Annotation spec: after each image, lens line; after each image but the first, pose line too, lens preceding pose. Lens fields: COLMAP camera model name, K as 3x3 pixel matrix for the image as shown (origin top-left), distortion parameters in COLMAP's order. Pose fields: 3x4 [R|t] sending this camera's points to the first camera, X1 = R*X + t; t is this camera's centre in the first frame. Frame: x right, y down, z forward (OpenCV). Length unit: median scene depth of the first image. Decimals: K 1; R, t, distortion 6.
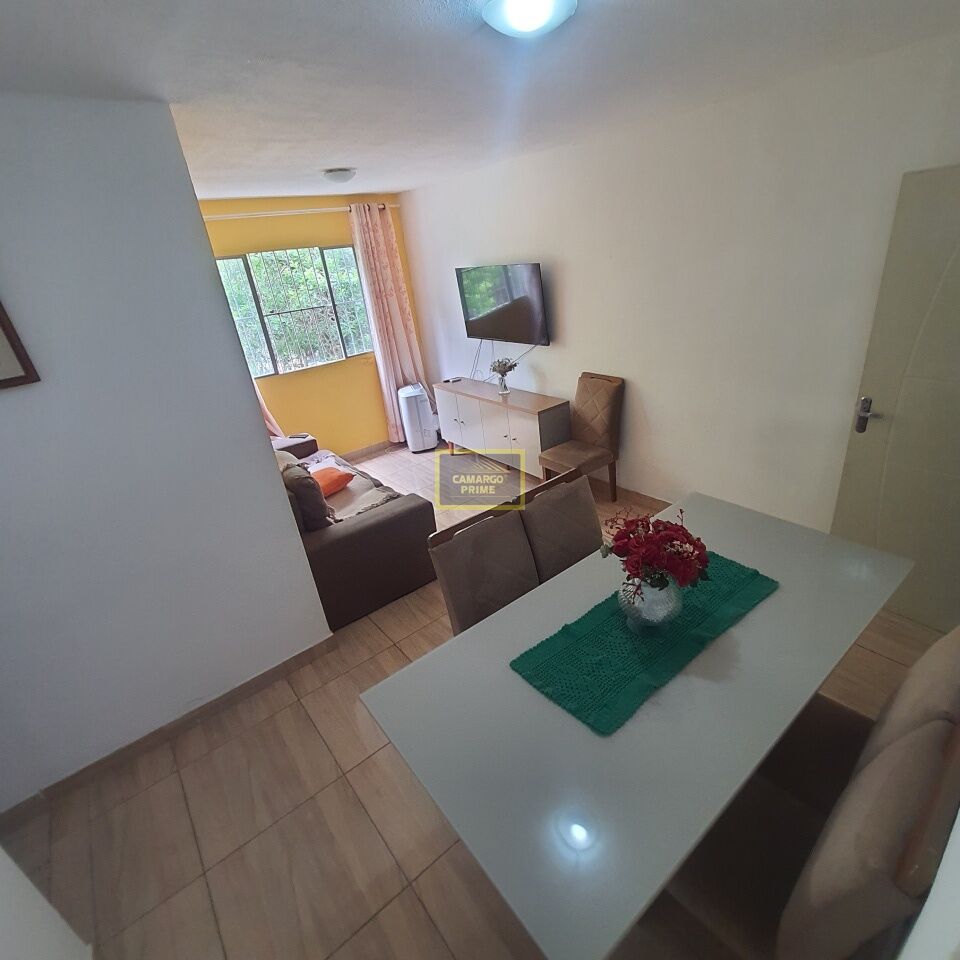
lens RADIAL K [[505.5, 0, 493.3], [0, 505.5, 481.4], [0, 0, 1]] dist [0.001346, 0.000533]
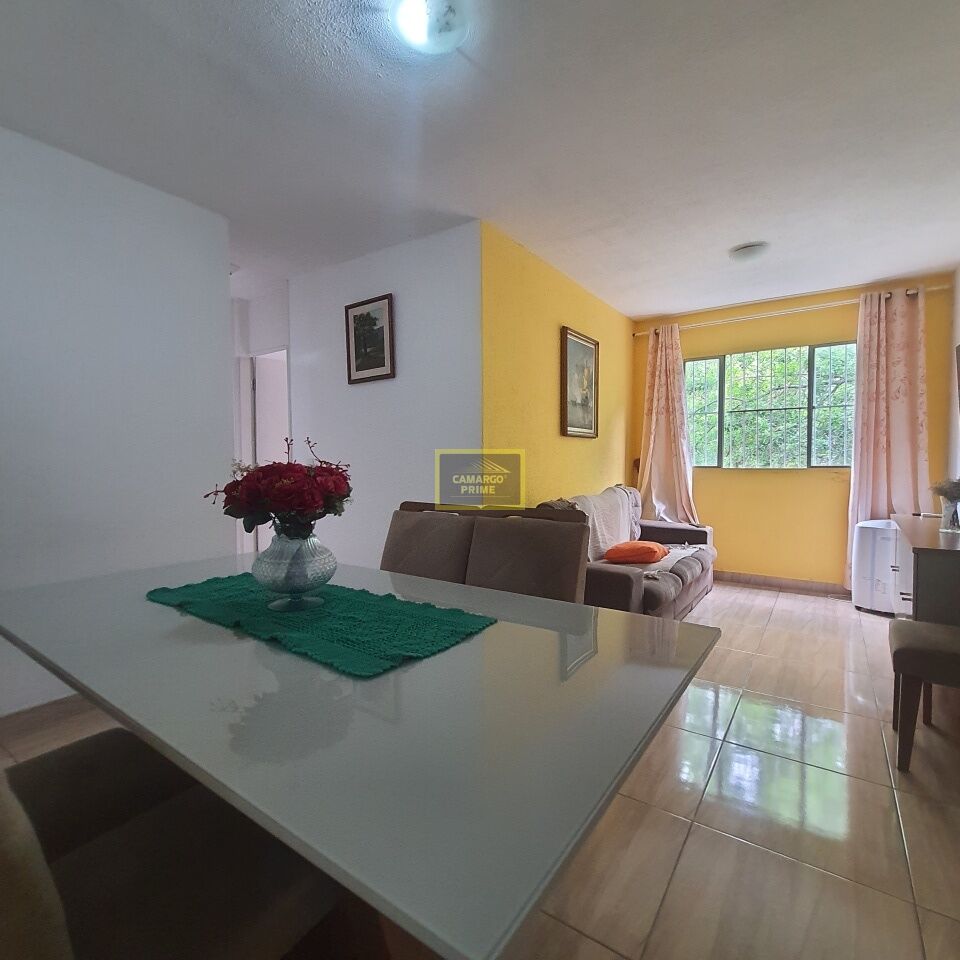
lens RADIAL K [[505.5, 0, 493.3], [0, 505.5, 481.4], [0, 0, 1]] dist [0.001346, 0.000533]
pose [[0.293013, 0.145489, -0.944974, 0.363825], [-0.426002, 0.904693, 0.007195, -0.006199], [0.855959, 0.400453, 0.327066, 0.299099]]
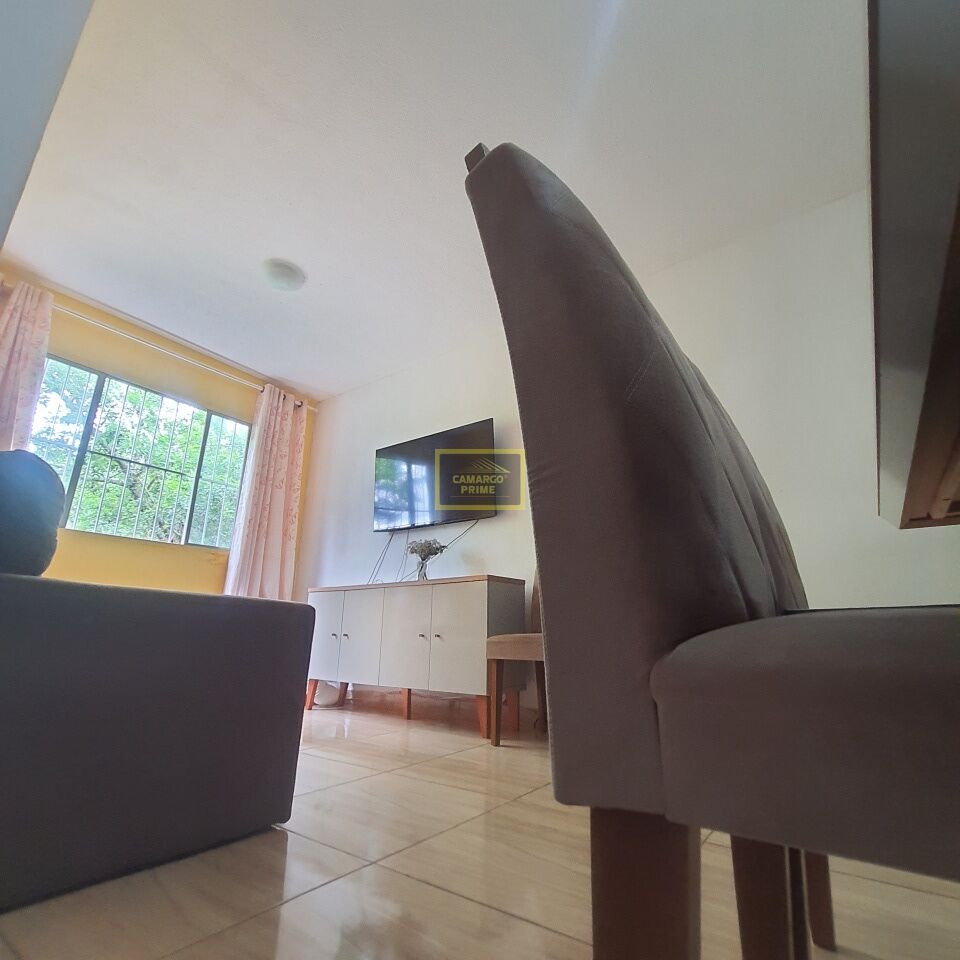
lens RADIAL K [[505.5, 0, 493.3], [0, 505.5, 481.4], [0, 0, 1]] dist [0.001346, 0.000533]
pose [[0.957426, 0.188476, 0.218662, -0.057064], [0.011083, 0.732898, -0.680249, 0.175543], [-0.288467, 0.653711, 0.699606, 0.350988]]
